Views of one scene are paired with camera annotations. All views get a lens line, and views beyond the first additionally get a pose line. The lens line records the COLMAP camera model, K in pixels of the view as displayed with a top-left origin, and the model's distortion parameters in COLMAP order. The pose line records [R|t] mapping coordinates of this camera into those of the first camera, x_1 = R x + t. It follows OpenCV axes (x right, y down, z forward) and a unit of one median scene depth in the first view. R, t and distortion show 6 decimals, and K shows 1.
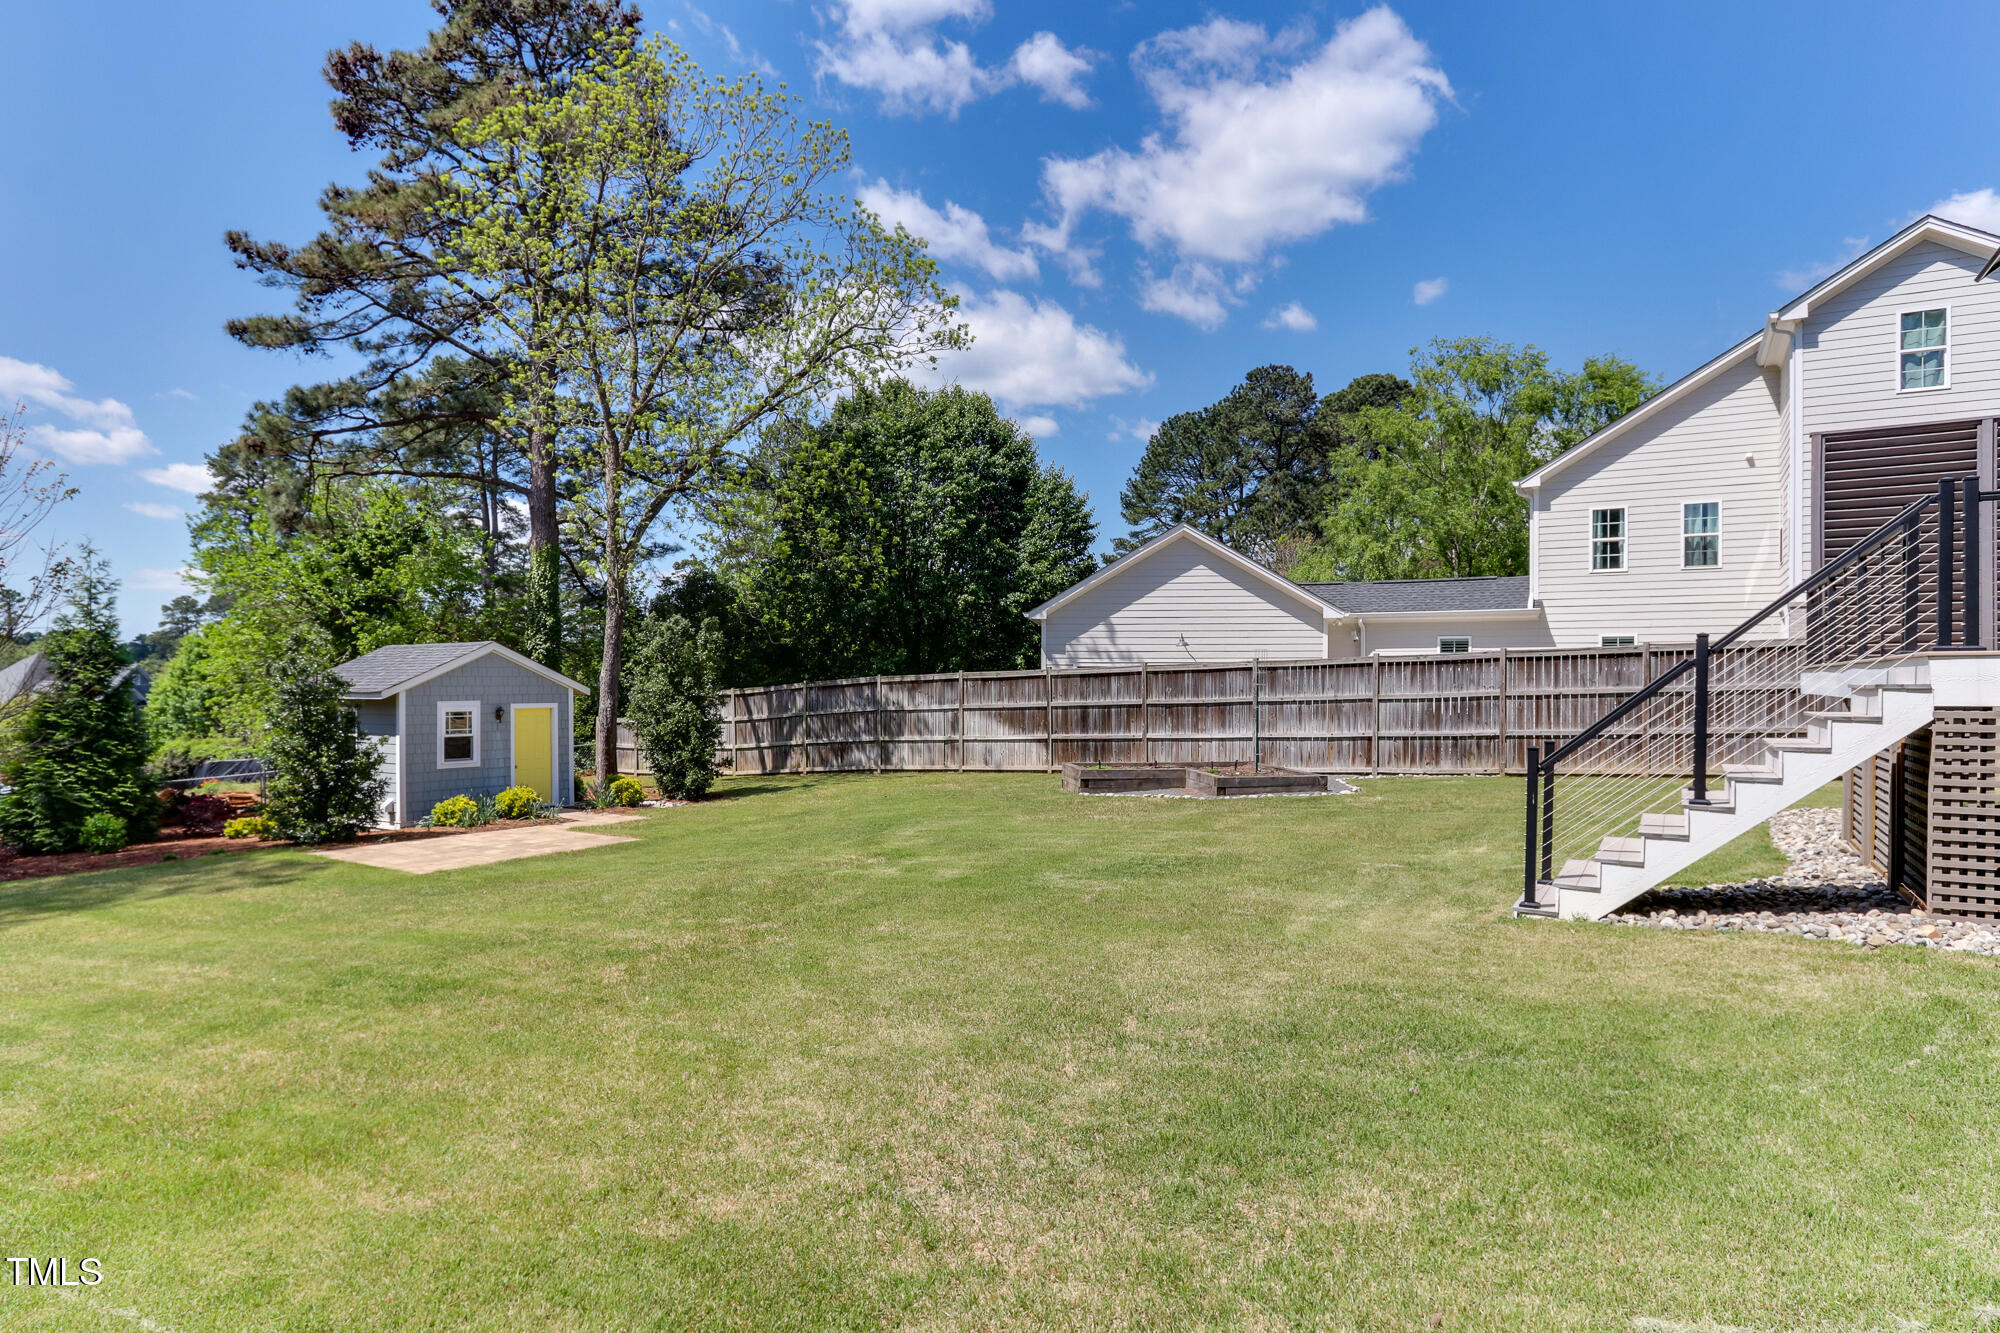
lens RADIAL K [[1154.9, 0, 1000.0], [0, 1154.9, 666.5], [0, 0, 1]] dist [0.007958, 0.001342]
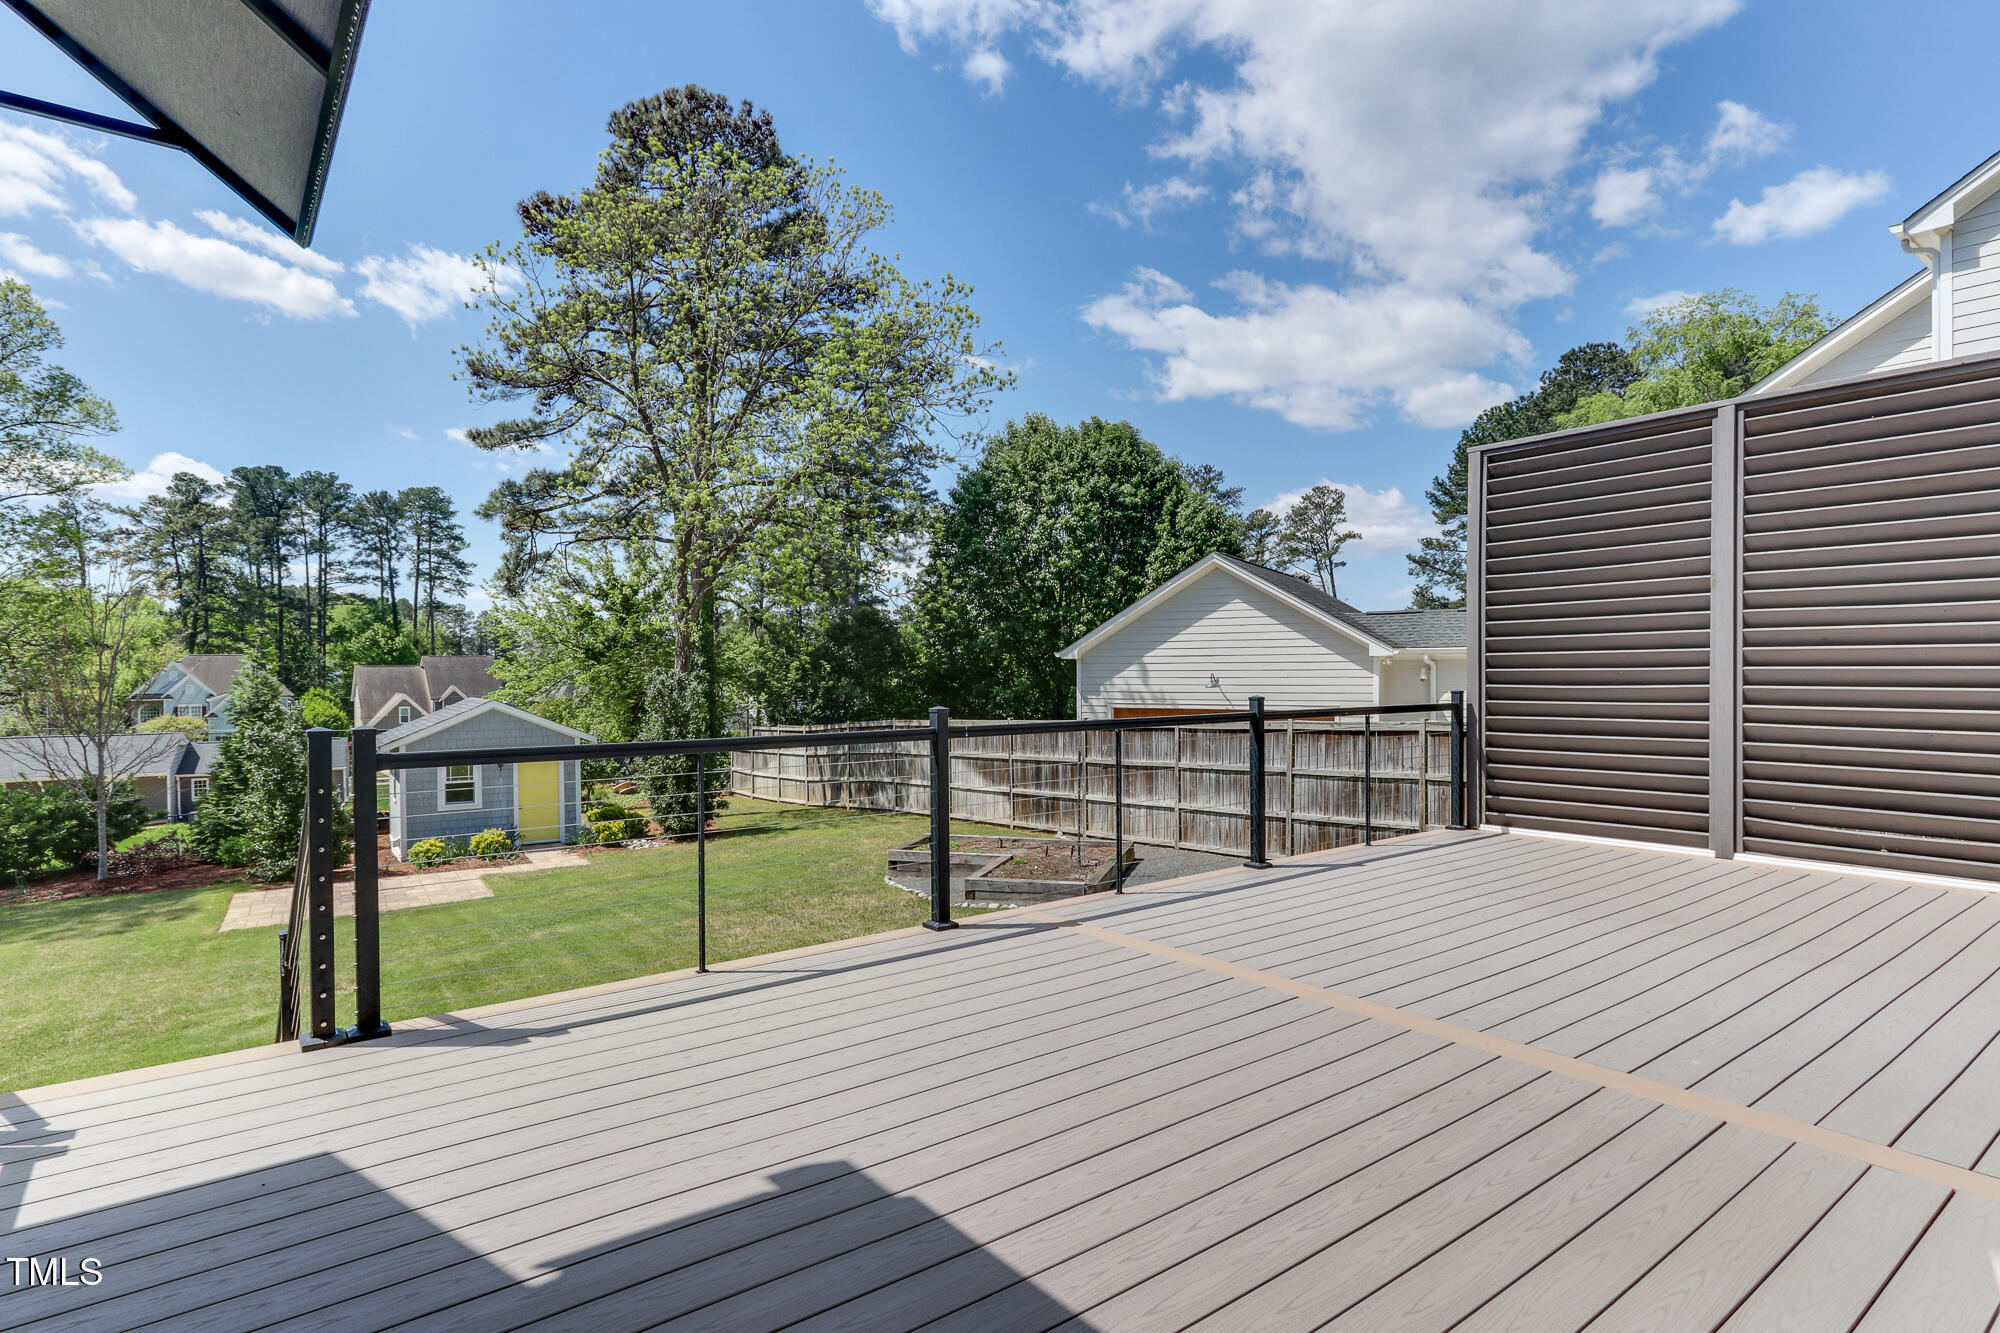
lens RADIAL K [[1029.2, 0, 970.2], [0, 1029.2, 677.0], [0, 0, 1]] dist [-0.002748, 0.002727]
pose [[0.926007, -0.004728, -0.377476, 0.327745], [0.010811, 0.999844, 0.013996, -0.045026], [0.377351, -0.017041, 0.925914, 0.192871]]
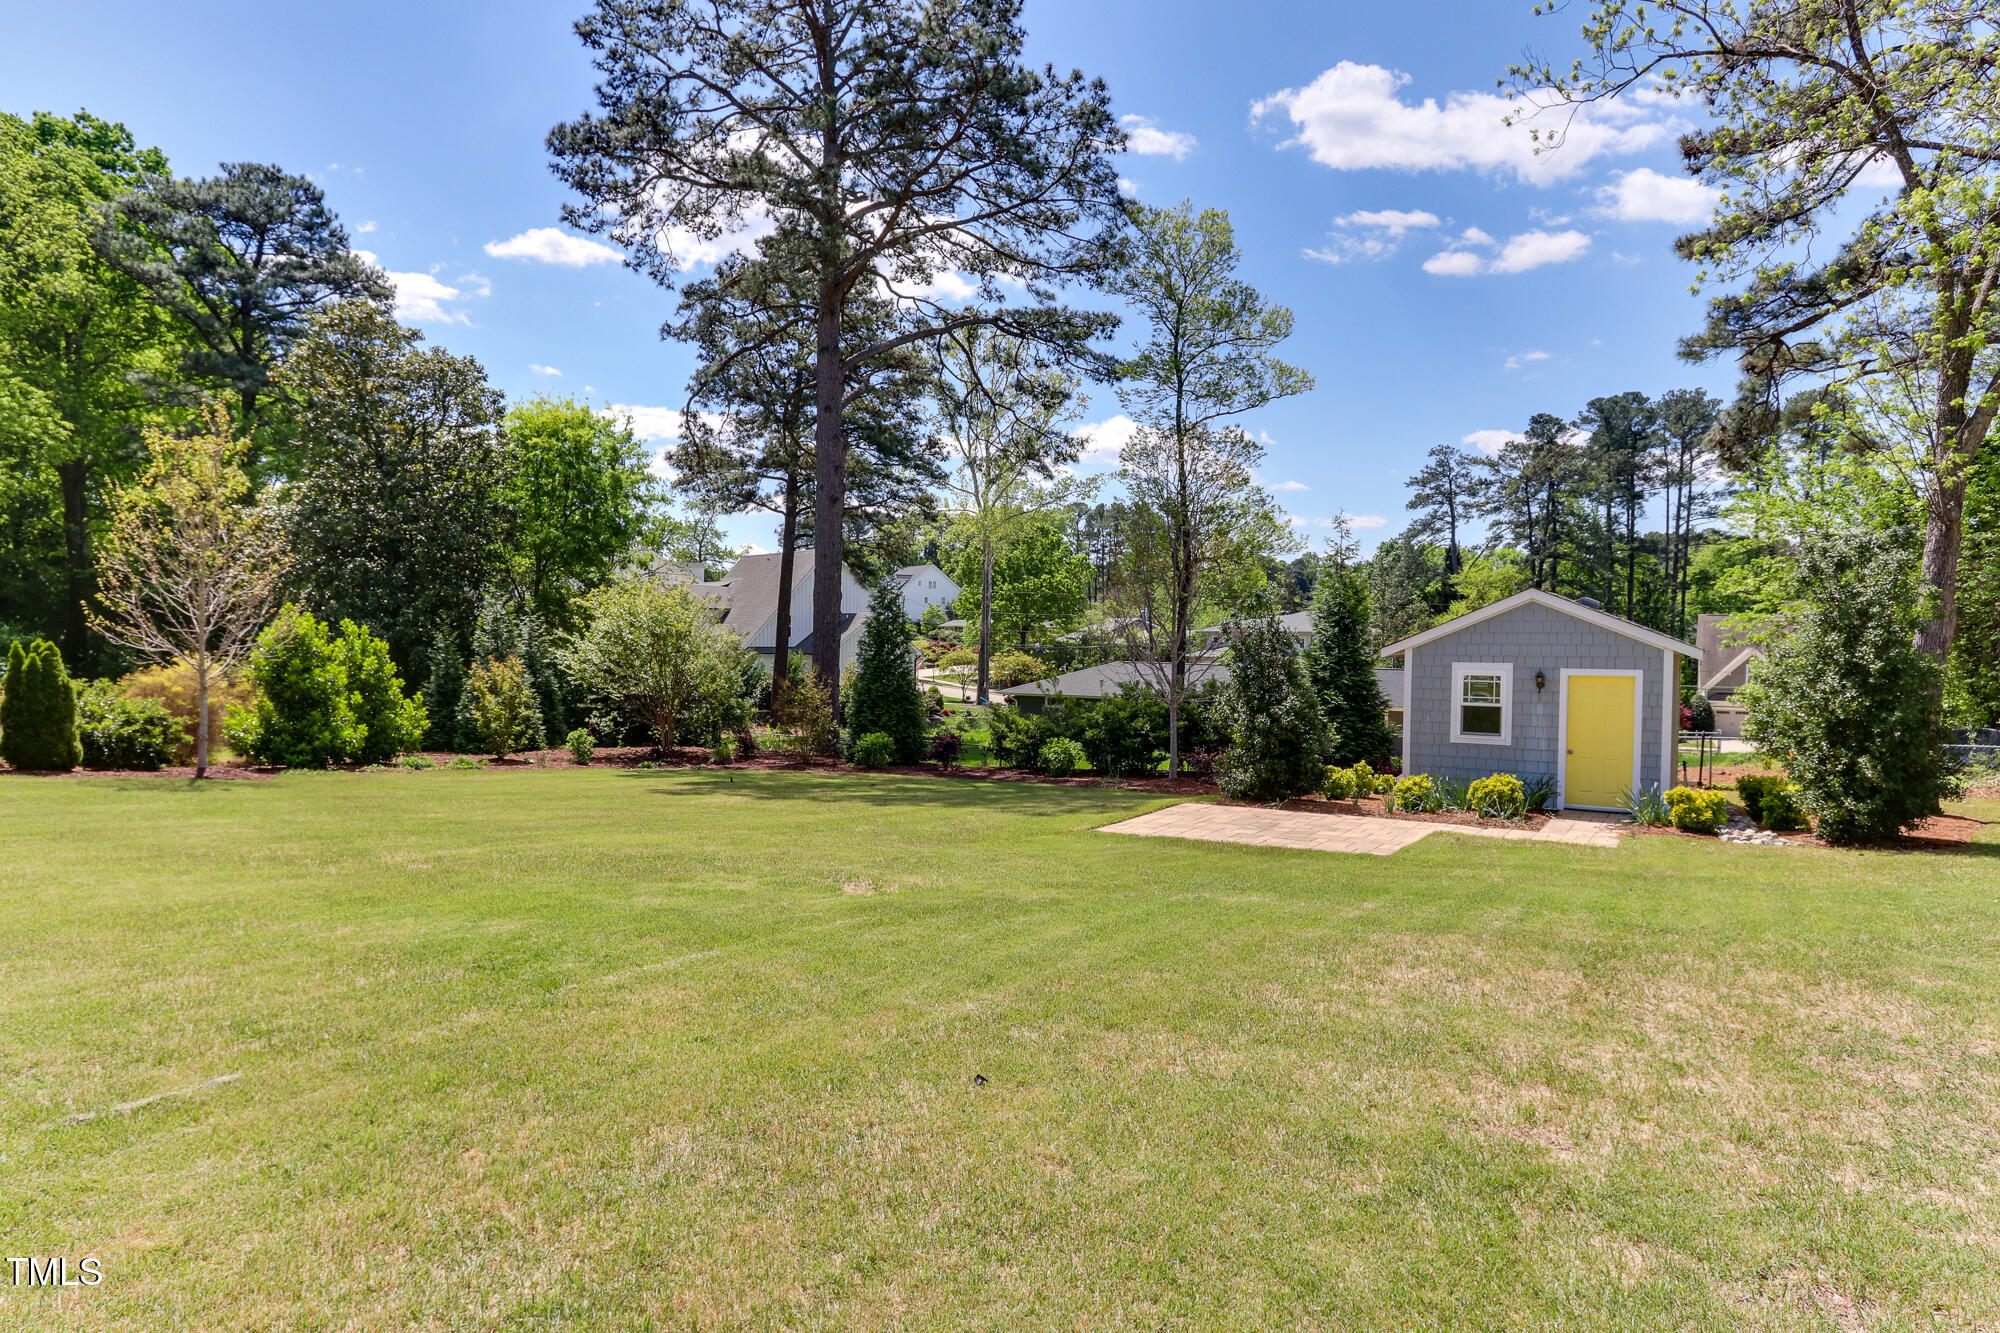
lens RADIAL K [[1185.4, 0, 933.5], [0, 1185.4, 681.3], [0, 0, 1]] dist [-0.001554, 0.000426]
pose [[0.048061, 0.044558, -0.997850, 0.289312], [0.001836, 0.998999, 0.044698, 0.003796], [0.998843, -0.003981, 0.047931, 0.466124]]
